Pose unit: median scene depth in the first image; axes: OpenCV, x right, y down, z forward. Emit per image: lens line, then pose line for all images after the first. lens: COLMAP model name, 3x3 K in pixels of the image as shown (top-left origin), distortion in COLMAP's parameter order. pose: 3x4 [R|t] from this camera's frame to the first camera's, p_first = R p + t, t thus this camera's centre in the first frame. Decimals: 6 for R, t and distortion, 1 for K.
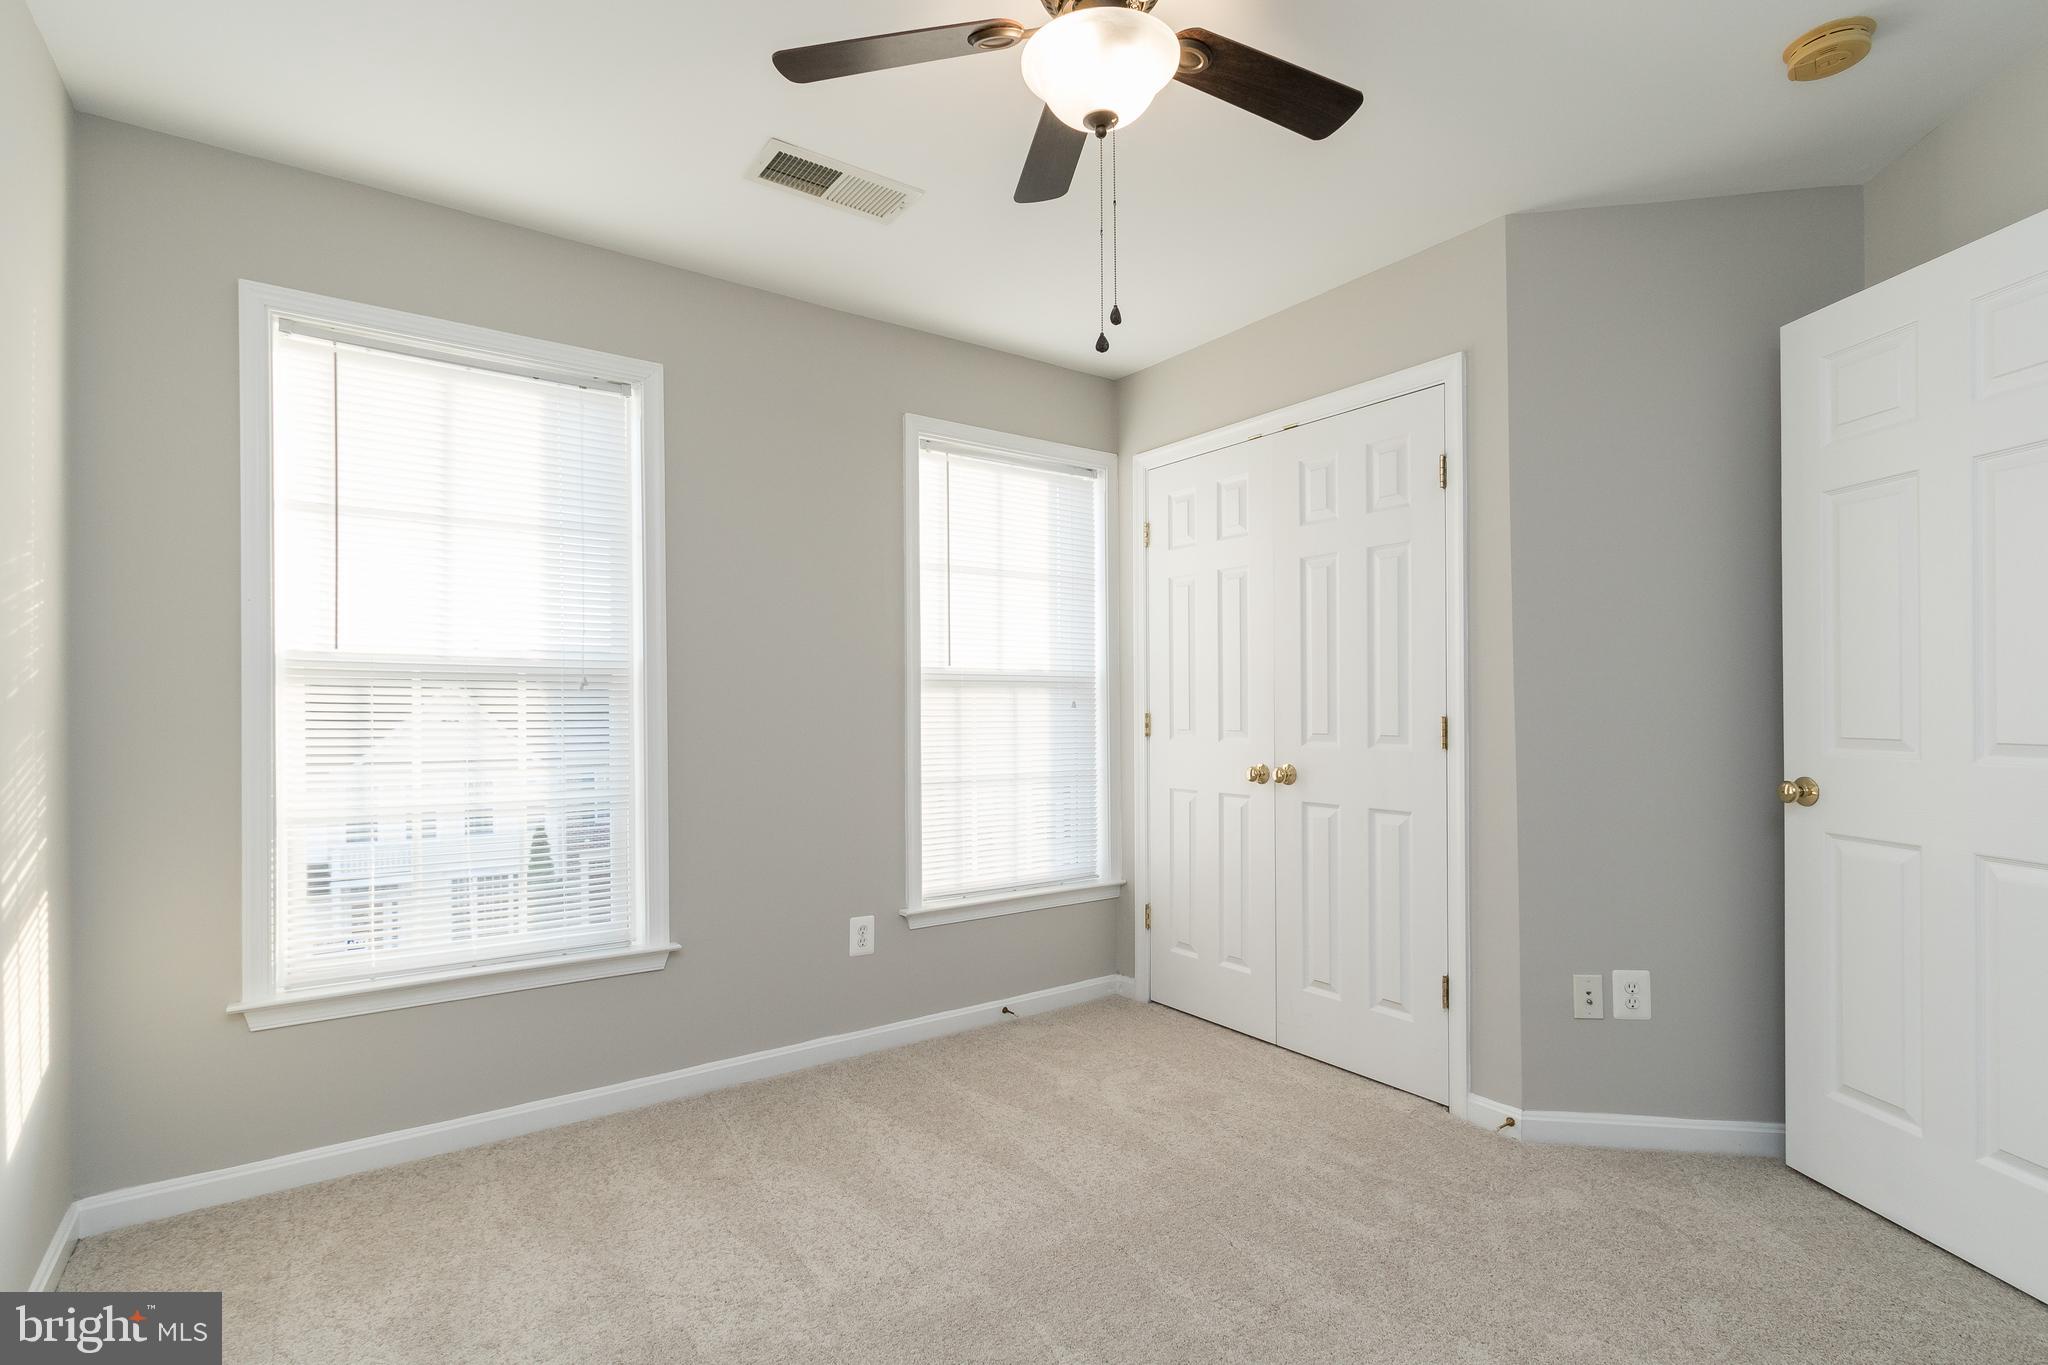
lens RADIAL K [[940.2, 0, 1038.7], [0, 940.2, 690.2], [0, 0, 1]] dist [0.005085, -0.001621]
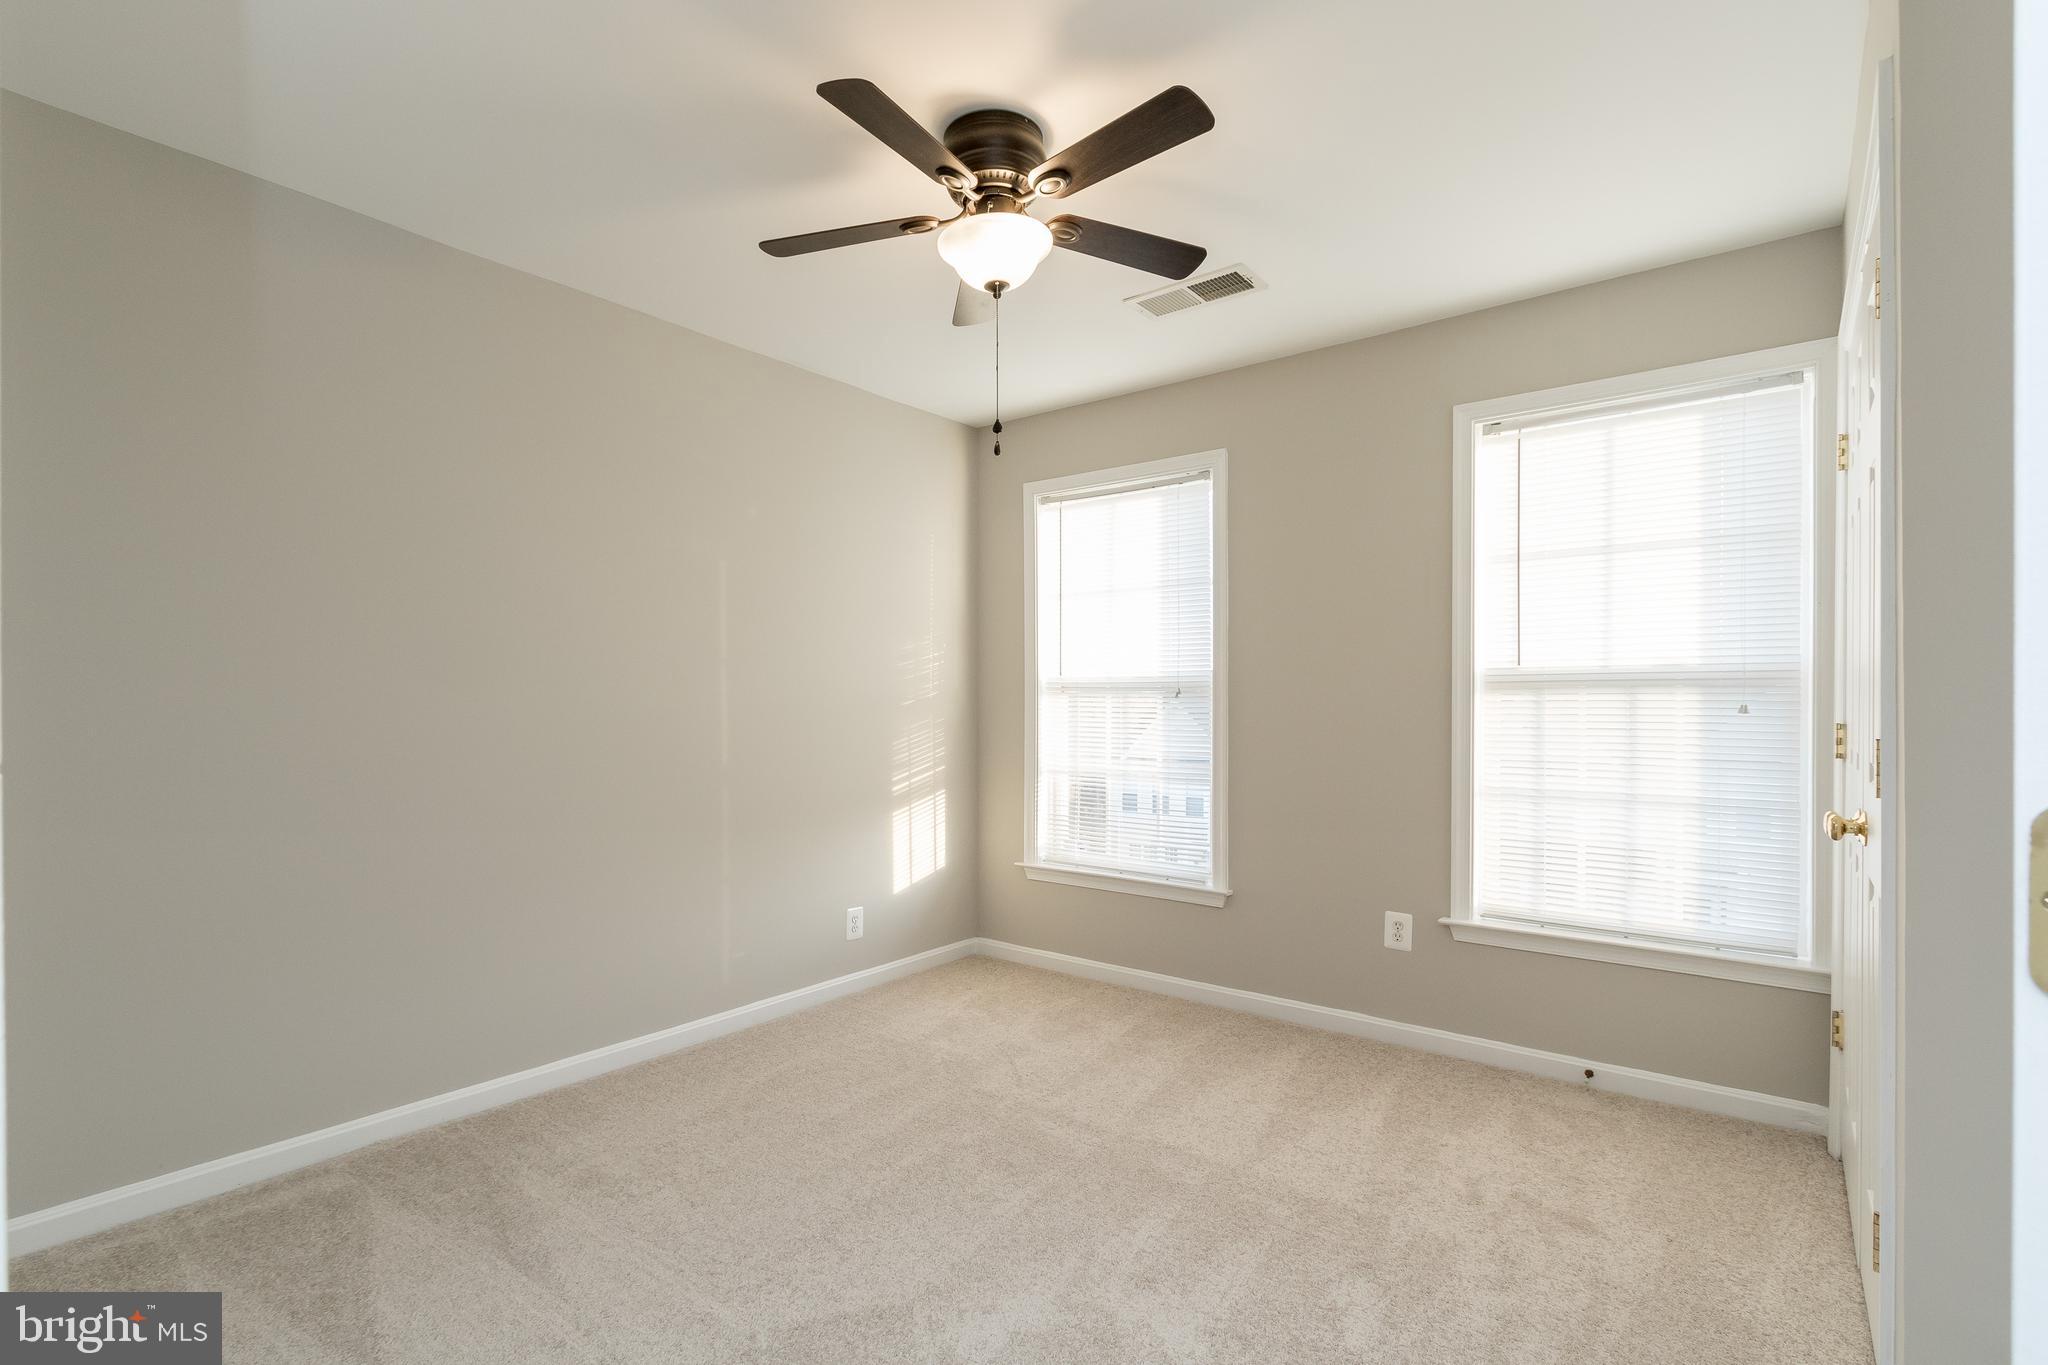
lens RADIAL K [[940.2, 0, 1033.9], [0, 940.2, 694.0], [0, 0, 1]] dist [0.005085, -0.001621]
pose [[0.300448, -0.005795, -0.953781, 0.682838], [0.016955, 0.999856, -0.000734, -0.006436], [0.953647, -0.015951, 0.300503, 0.309557]]
